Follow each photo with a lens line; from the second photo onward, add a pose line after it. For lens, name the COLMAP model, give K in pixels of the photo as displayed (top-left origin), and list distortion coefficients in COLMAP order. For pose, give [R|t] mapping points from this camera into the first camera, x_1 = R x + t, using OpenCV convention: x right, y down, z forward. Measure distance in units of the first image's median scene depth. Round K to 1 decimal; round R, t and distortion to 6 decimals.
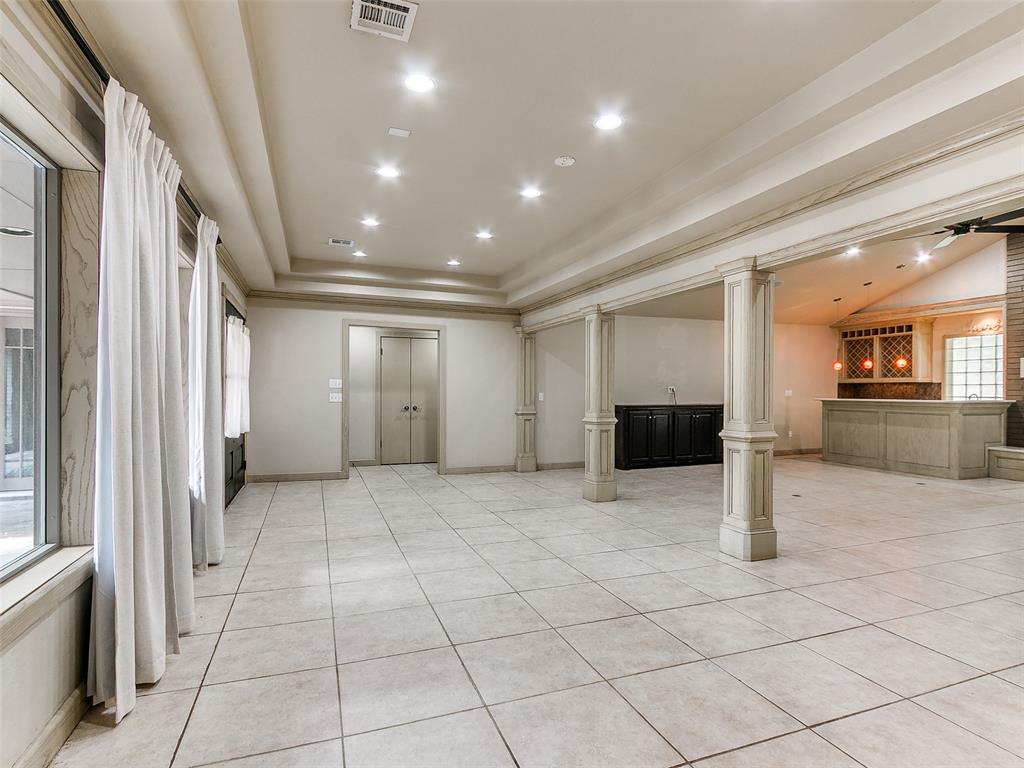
lens RADIAL K [[538.2, 0, 524.6], [0, 538.2, 391.0], [0, 0, 1]] dist [0.024583, -0.000629]
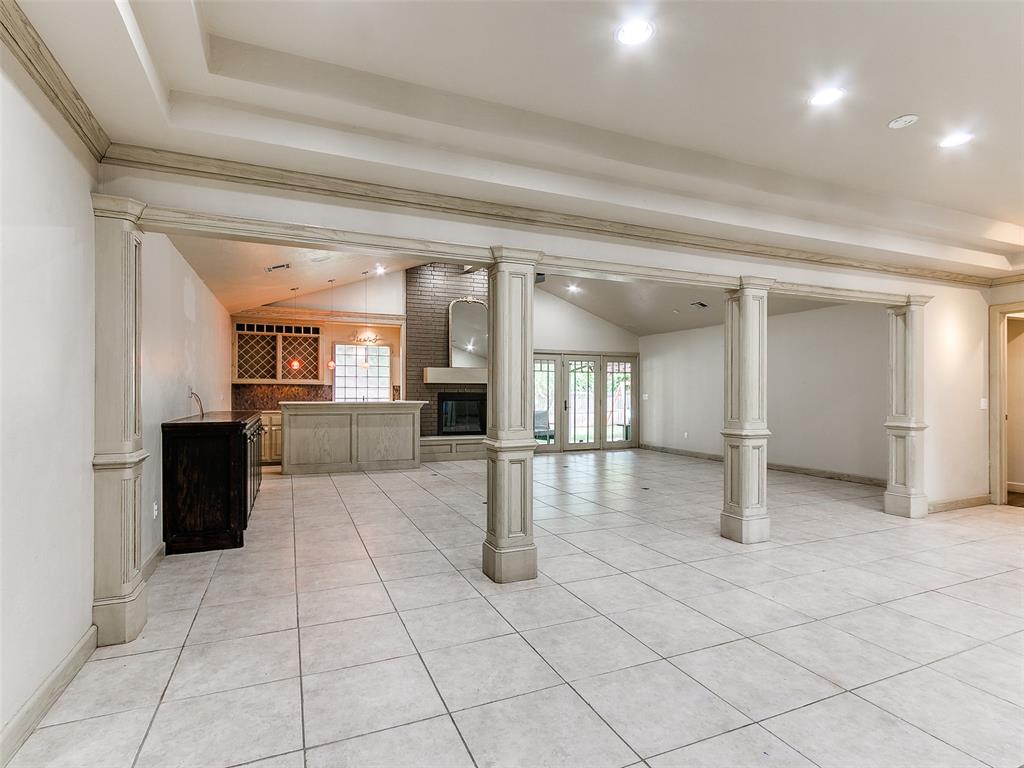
lens RADIAL K [[542.8, 0, 505.2], [0, 542.8, 386.3], [0, 0, 1]] dist [0.002386, -0.000097]
pose [[-0.046047, 0.010798, 0.998881, -0.320447], [0.000783, 0.999942, -0.010773, -0.001280], [-0.998939, 0.000286, -0.046053, 0.713180]]
